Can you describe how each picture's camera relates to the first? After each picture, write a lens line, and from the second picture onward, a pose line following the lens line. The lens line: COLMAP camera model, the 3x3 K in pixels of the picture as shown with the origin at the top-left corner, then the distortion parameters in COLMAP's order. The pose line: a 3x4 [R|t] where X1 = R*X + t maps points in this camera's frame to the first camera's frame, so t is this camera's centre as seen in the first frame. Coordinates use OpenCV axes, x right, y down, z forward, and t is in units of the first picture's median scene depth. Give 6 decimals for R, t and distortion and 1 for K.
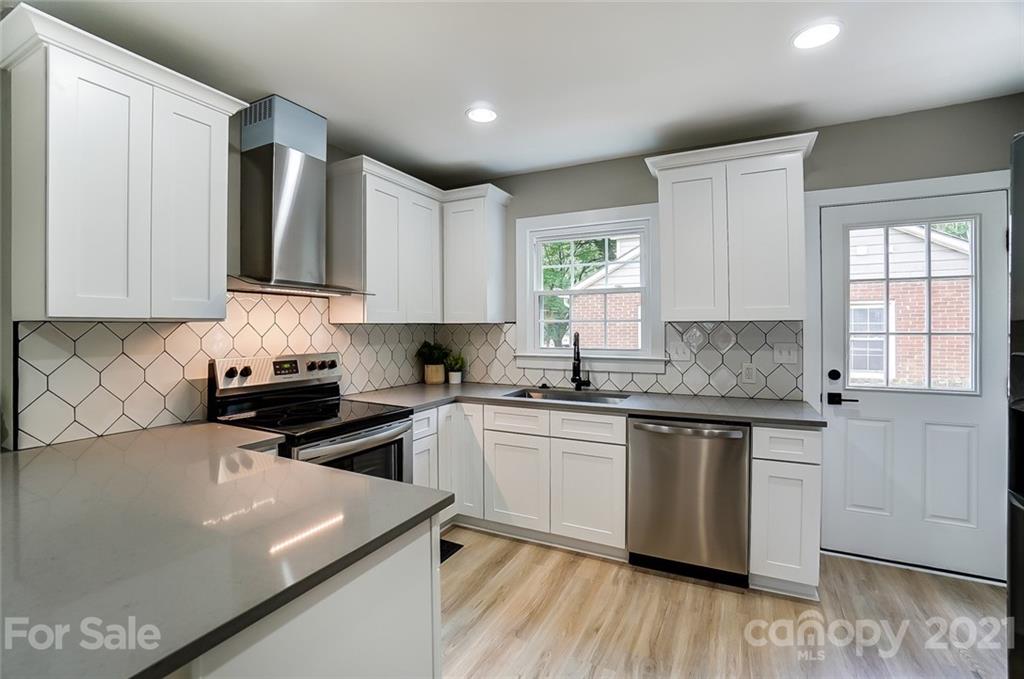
lens RADIAL K [[465.5, 0, 502.9], [0, 465.5, 326.1], [0, 0, 1]] dist [-0.041642, 0.000288]
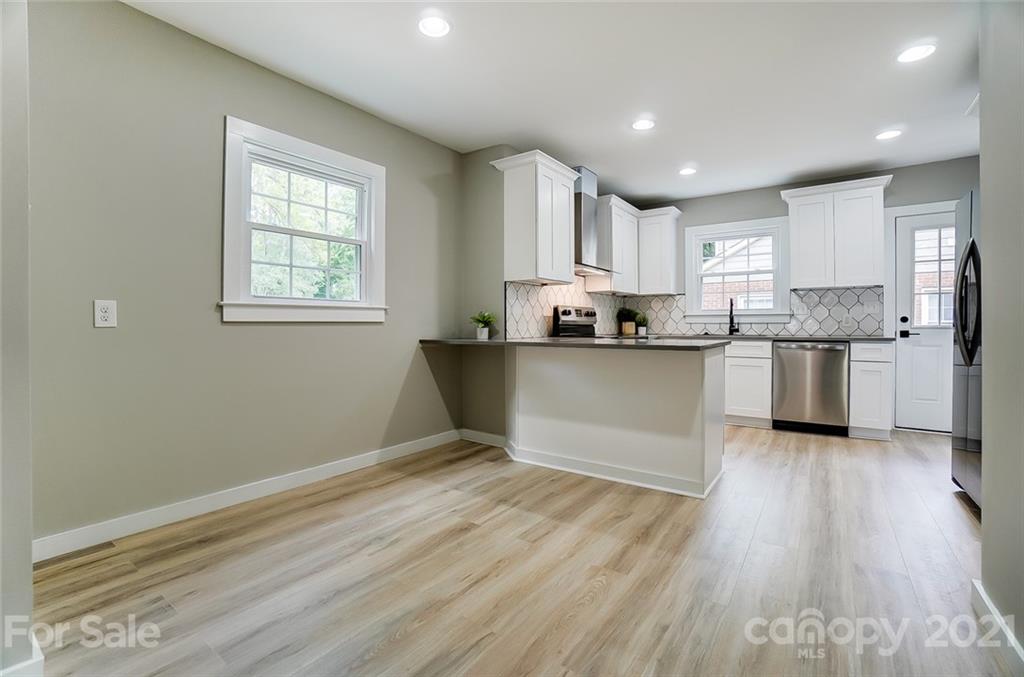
lens RADIAL K [[451.5, 0, 508.6], [0, 451.5, 328.8], [0, 0, 1]] dist [-0.057619, 0.018809]
pose [[0.989127, 0.002564, -0.147043, -0.436185], [-0.001136, 0.999951, 0.009794, 0.122462], [0.147061, -0.009521, 0.989082, -0.738743]]
